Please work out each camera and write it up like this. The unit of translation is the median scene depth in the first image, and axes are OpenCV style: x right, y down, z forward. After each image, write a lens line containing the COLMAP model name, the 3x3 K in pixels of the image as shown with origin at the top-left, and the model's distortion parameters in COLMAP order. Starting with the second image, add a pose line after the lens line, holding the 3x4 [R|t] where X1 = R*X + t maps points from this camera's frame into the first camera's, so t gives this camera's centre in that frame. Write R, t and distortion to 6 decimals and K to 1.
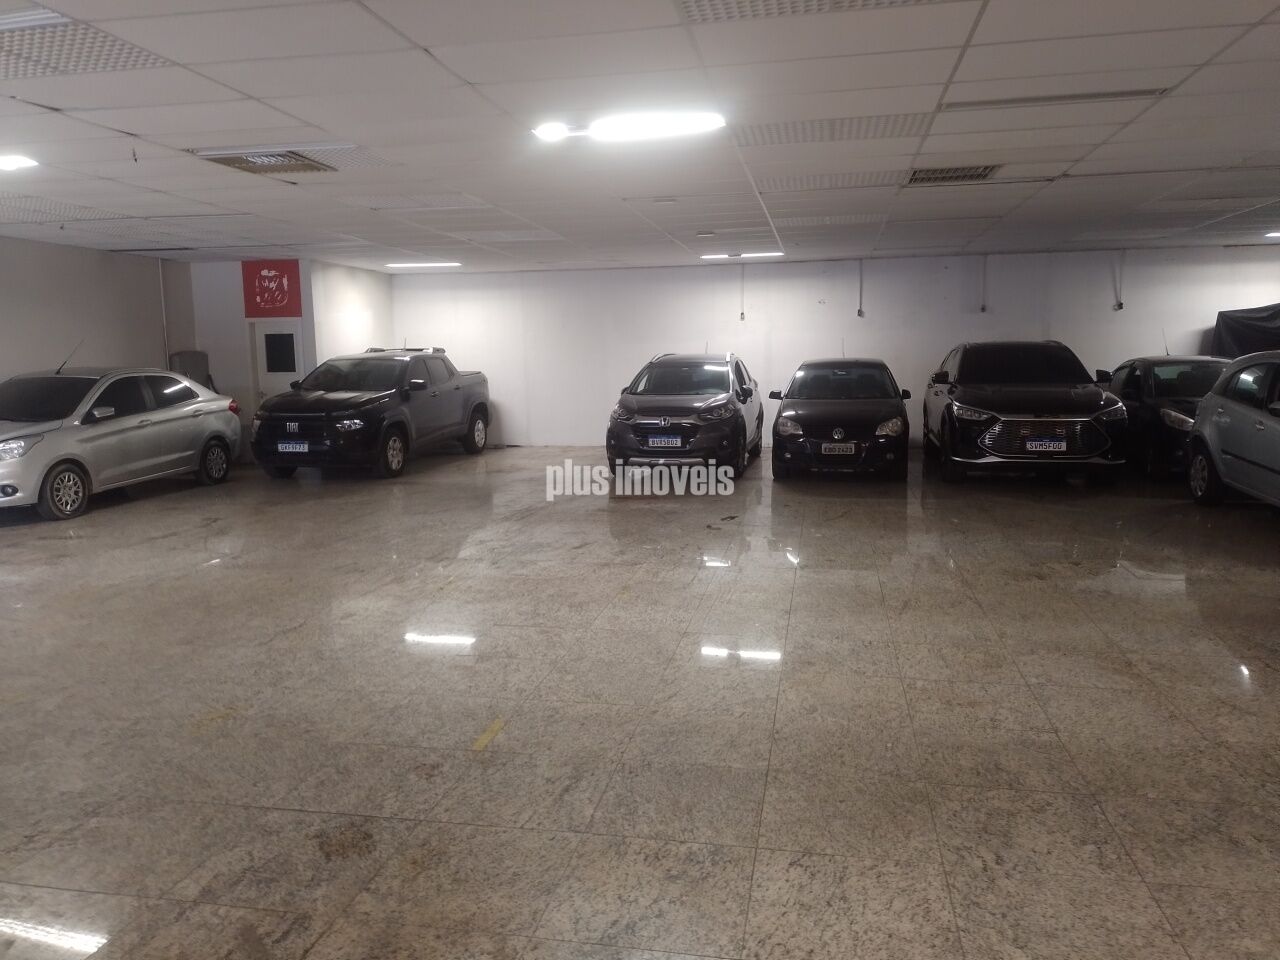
lens RADIAL K [[945.2, 0, 640.0], [0, 945.2, 480.0], [0, 0, 1]] dist [0.081141, -0.111607]
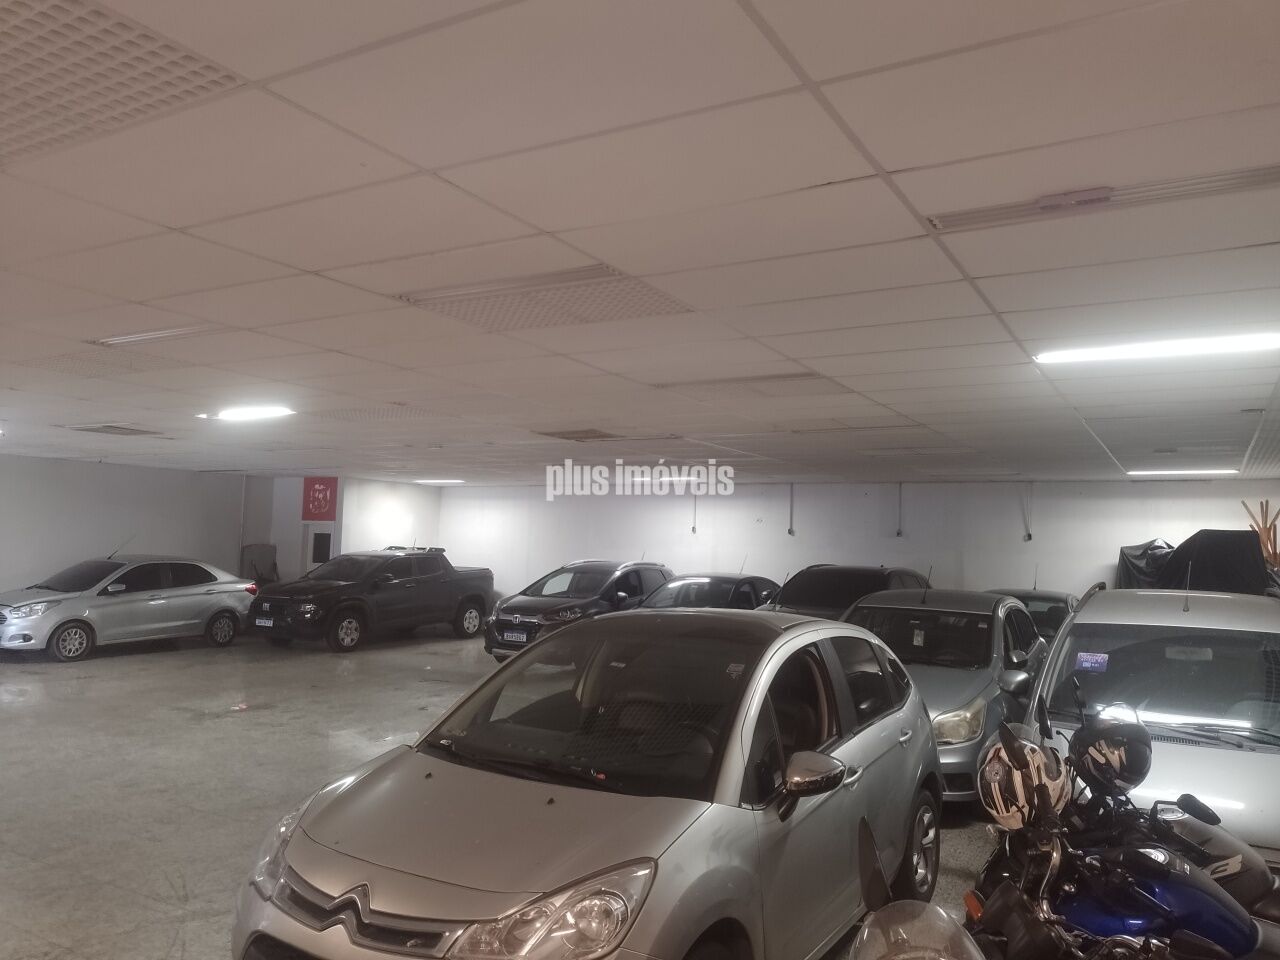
lens RADIAL K [[945.2, 0, 640.0], [0, 945.2, 480.0], [0, 0, 1]] dist [0.081141, -0.111607]
pose [[0.945490, 0.017525, -0.325180, 0.488325], [-0.083152, 0.978442, -0.189042, -0.018403], [0.314857, 0.205777, 0.926564, -0.071130]]
